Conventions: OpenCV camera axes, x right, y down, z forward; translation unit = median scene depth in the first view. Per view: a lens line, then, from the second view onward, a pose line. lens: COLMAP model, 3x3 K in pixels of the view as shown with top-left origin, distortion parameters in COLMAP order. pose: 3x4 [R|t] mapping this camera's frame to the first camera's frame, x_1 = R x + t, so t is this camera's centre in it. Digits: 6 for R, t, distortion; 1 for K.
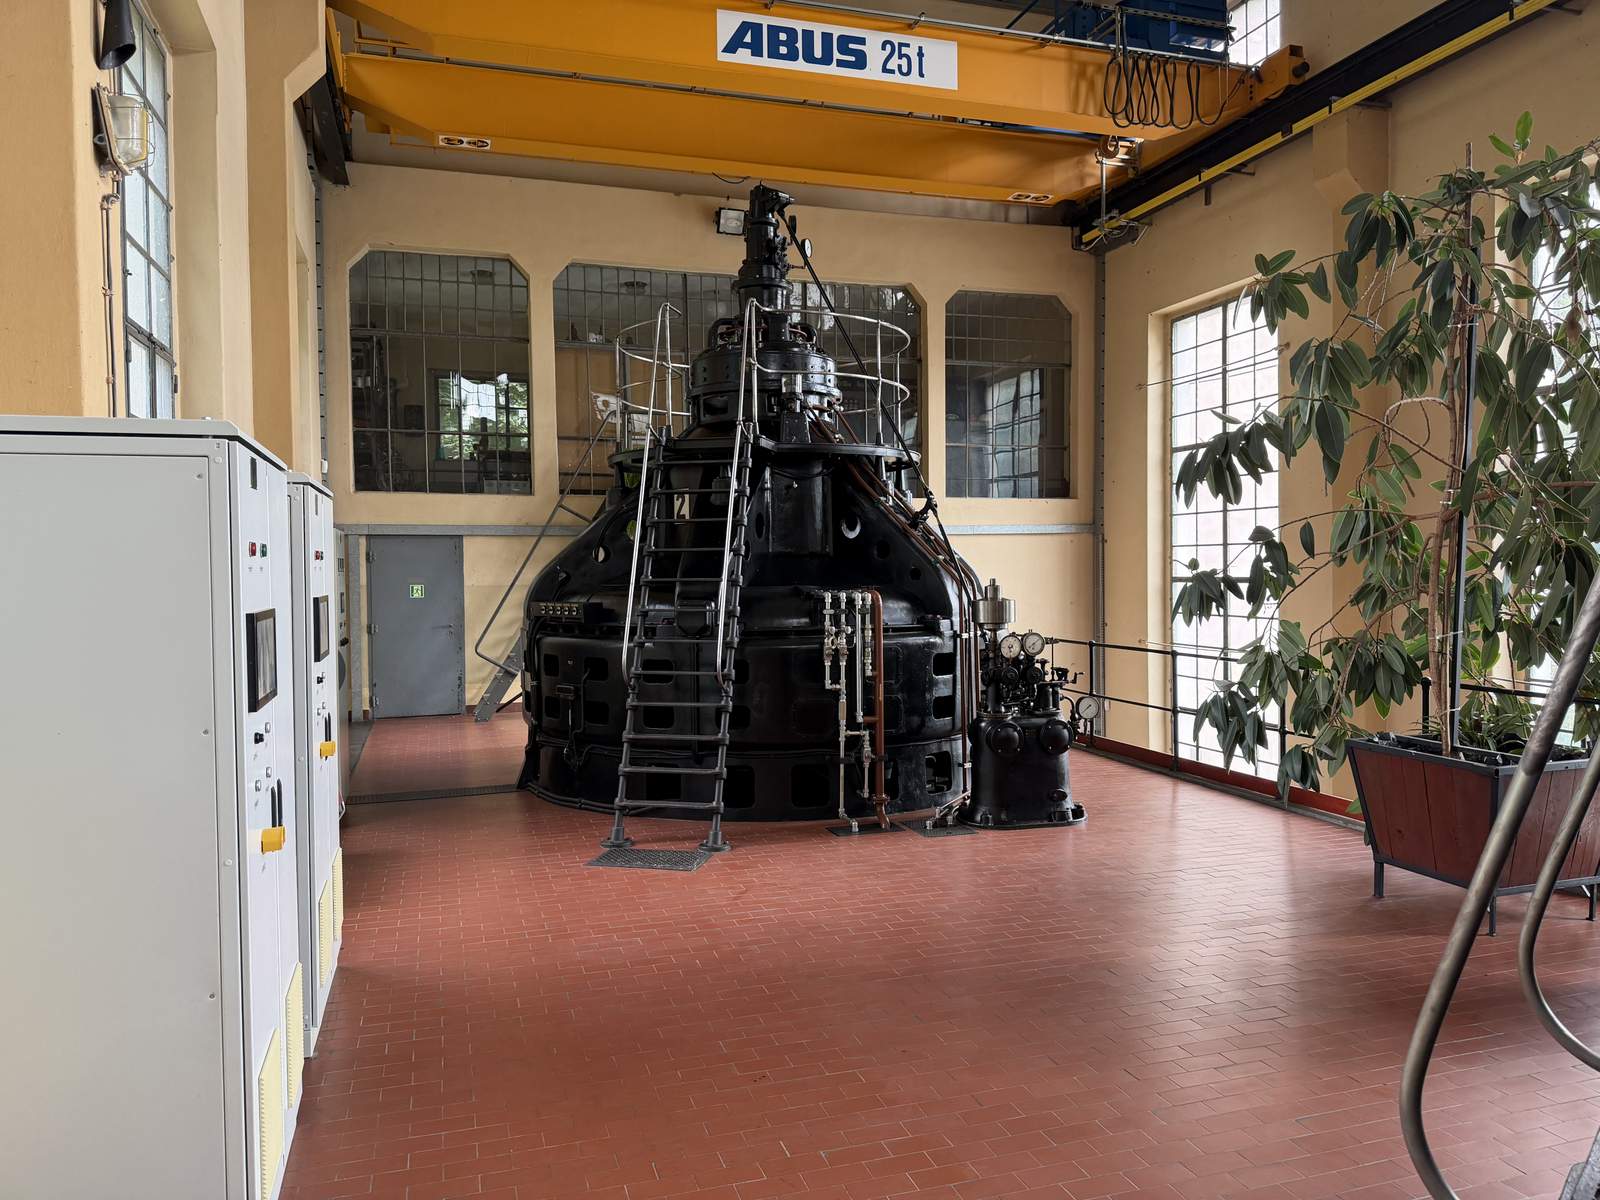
lens RADIAL K [[1156.3, 0, 798.1], [0, 1156.3, 603.7], [0, 0, 1]] dist [0.052181, -0.043844]
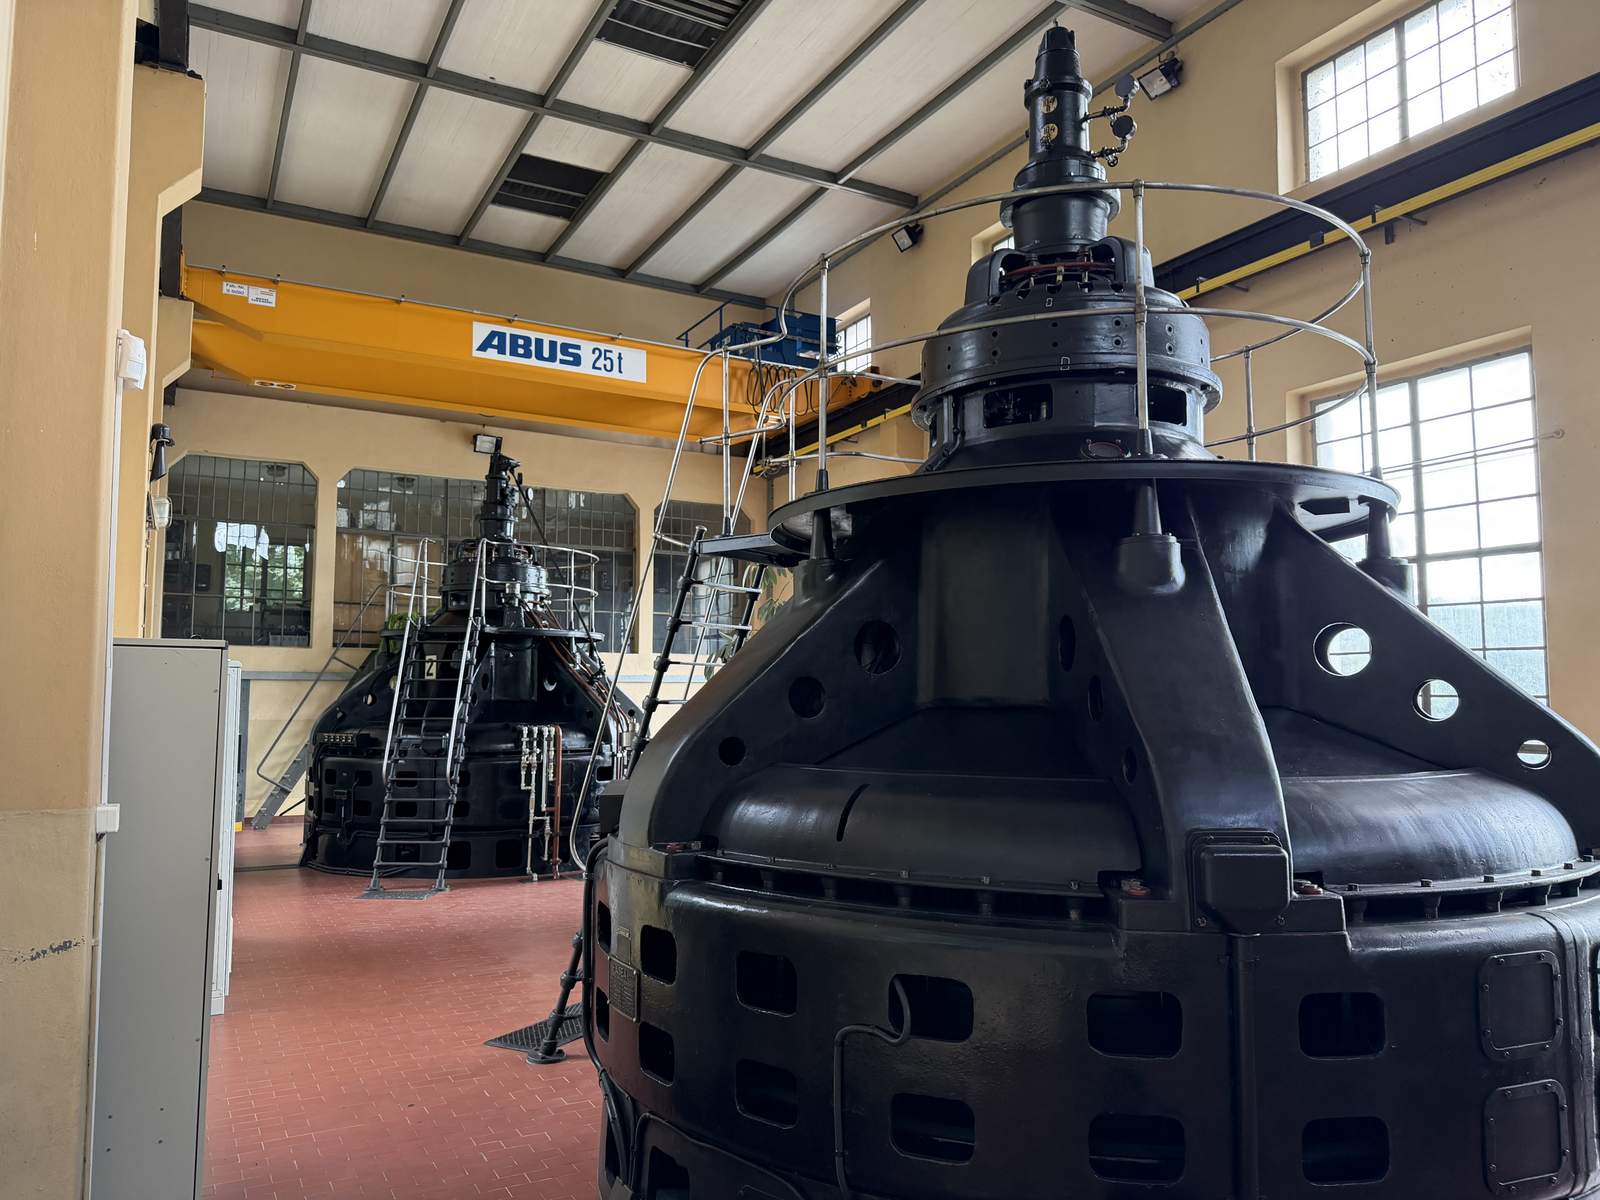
lens RADIAL K [[1156.3, 0, 842.2], [0, 1156.3, 609.2], [0, 0, 1]] dist [0.052181, -0.043844]
pose [[0.974616, 0.027953, 0.222130, 0.077842], [-0.003518, 0.993965, -0.109645, 0.001836], [-0.223855, 0.106081, 0.968832, -0.551896]]
